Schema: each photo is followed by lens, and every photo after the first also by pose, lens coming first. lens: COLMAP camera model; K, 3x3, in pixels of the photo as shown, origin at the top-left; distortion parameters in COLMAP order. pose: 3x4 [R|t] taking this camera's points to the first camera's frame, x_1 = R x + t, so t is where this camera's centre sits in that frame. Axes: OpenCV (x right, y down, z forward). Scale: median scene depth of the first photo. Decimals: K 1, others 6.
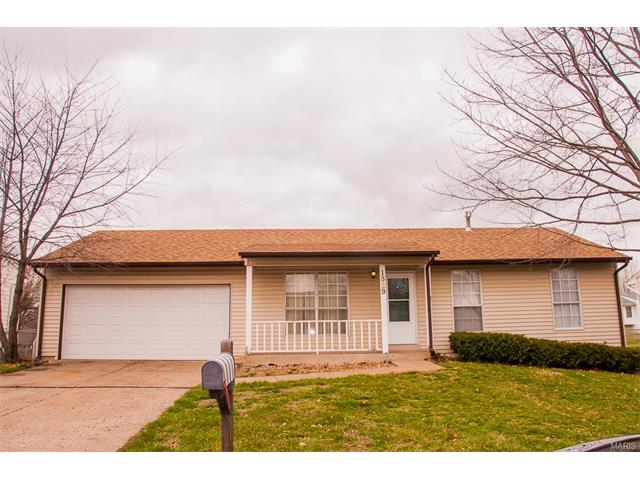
lens RADIAL K [[502.5, 0, 320.0], [0, 502.5, 240.0], [0, 0, 1]] dist [-0.154126, 0.117004]
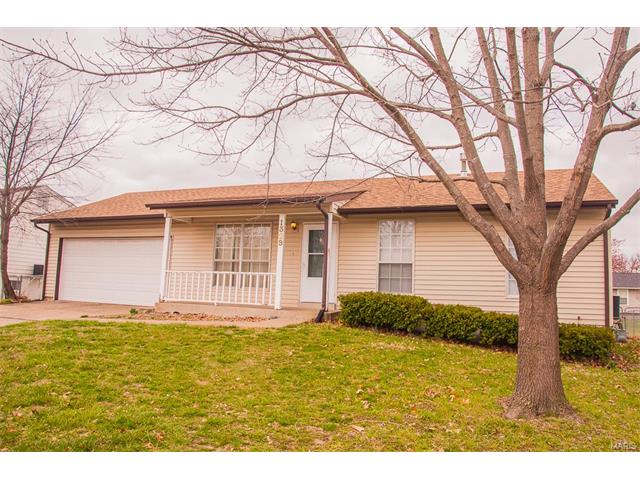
lens RADIAL K [[502.5, 0, 320.0], [0, 502.5, 240.0], [0, 0, 1]] dist [-0.154126, 0.117004]
pose [[0.908329, 0.001931, -0.418251, 0.555415], [0.028438, 0.997390, 0.066366, 0.036106], [0.417288, -0.072176, 0.905904, 0.182418]]
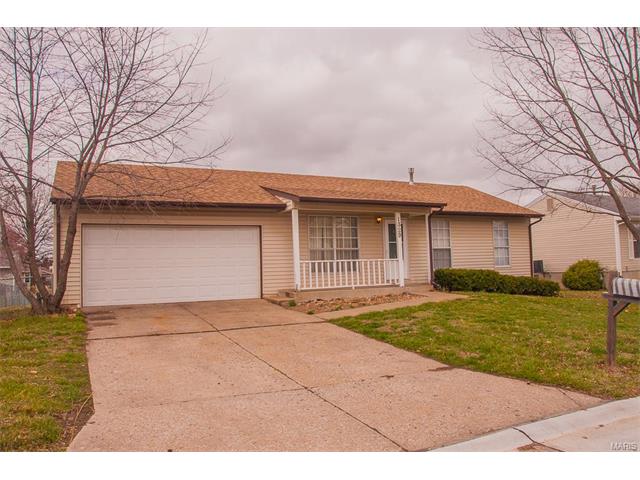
lens RADIAL K [[502.5, 0, 320.0], [0, 502.5, 240.0], [0, 0, 1]] dist [-0.154126, 0.117004]
pose [[0.905284, 0.010431, 0.424679, -0.521703], [-0.059804, 0.992872, 0.103097, 0.003365], [-0.420576, -0.118729, 0.899455, 0.011719]]
